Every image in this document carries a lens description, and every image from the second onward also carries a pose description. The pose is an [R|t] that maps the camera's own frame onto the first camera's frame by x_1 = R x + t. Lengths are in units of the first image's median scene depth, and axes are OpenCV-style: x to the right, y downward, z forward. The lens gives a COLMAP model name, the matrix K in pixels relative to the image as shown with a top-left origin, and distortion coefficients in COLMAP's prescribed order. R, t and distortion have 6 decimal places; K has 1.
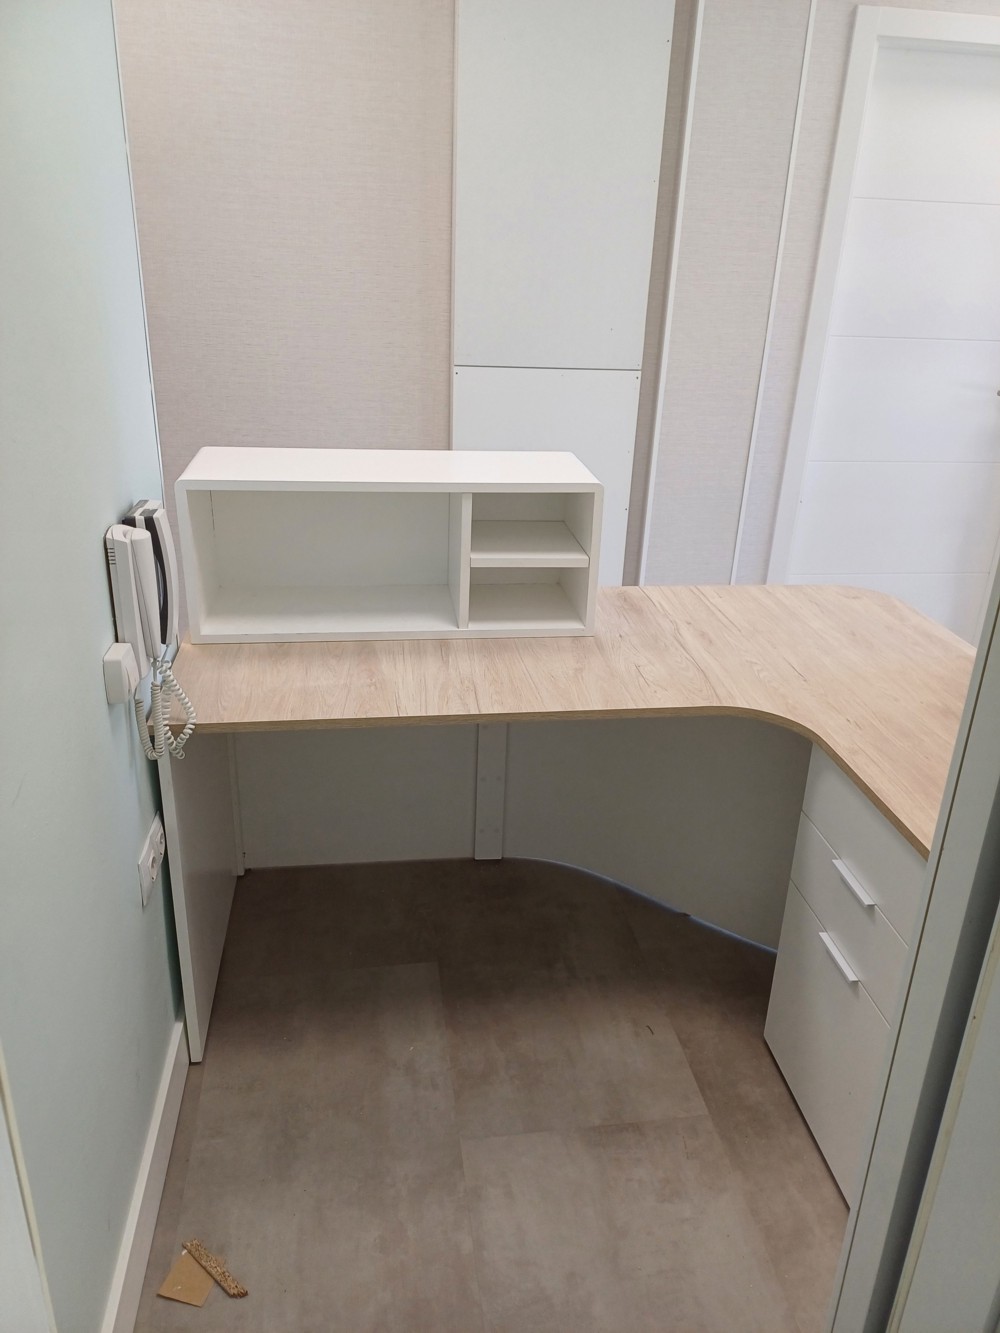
lens RADIAL K [[970.2, 0, 500.0], [0, 970.2, 666.5], [0, 0, 1]] dist [0.151985, -0.299706]
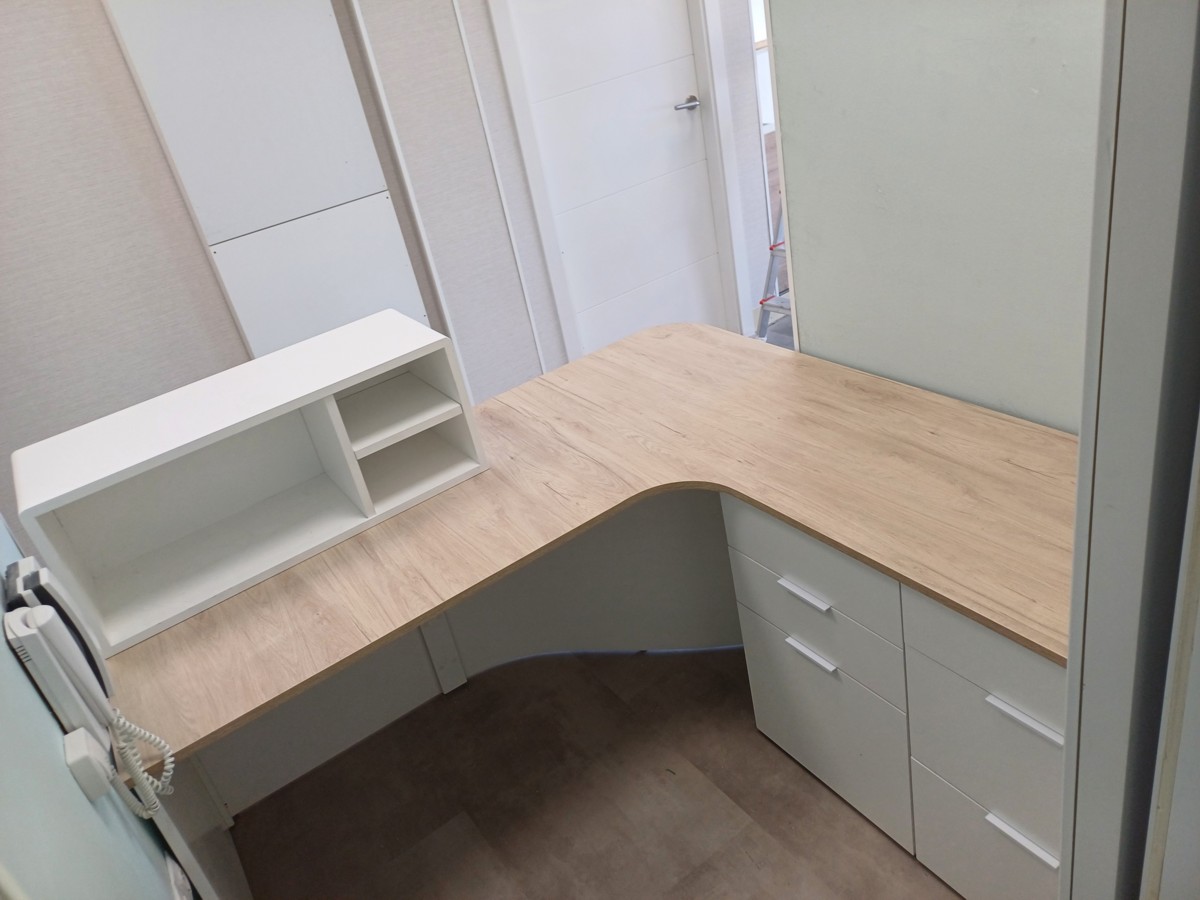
lens RADIAL K [[881.3, 0, 567.9], [0, 881.3, 435.3], [0, 0, 1]] dist [0.087590, -0.117116]
pose [[0.876929, -0.394538, 0.274474, -0.081547], [0.380354, 0.918803, 0.105508, -0.140845], [-0.293815, 0.011875, 0.955789, 0.068312]]
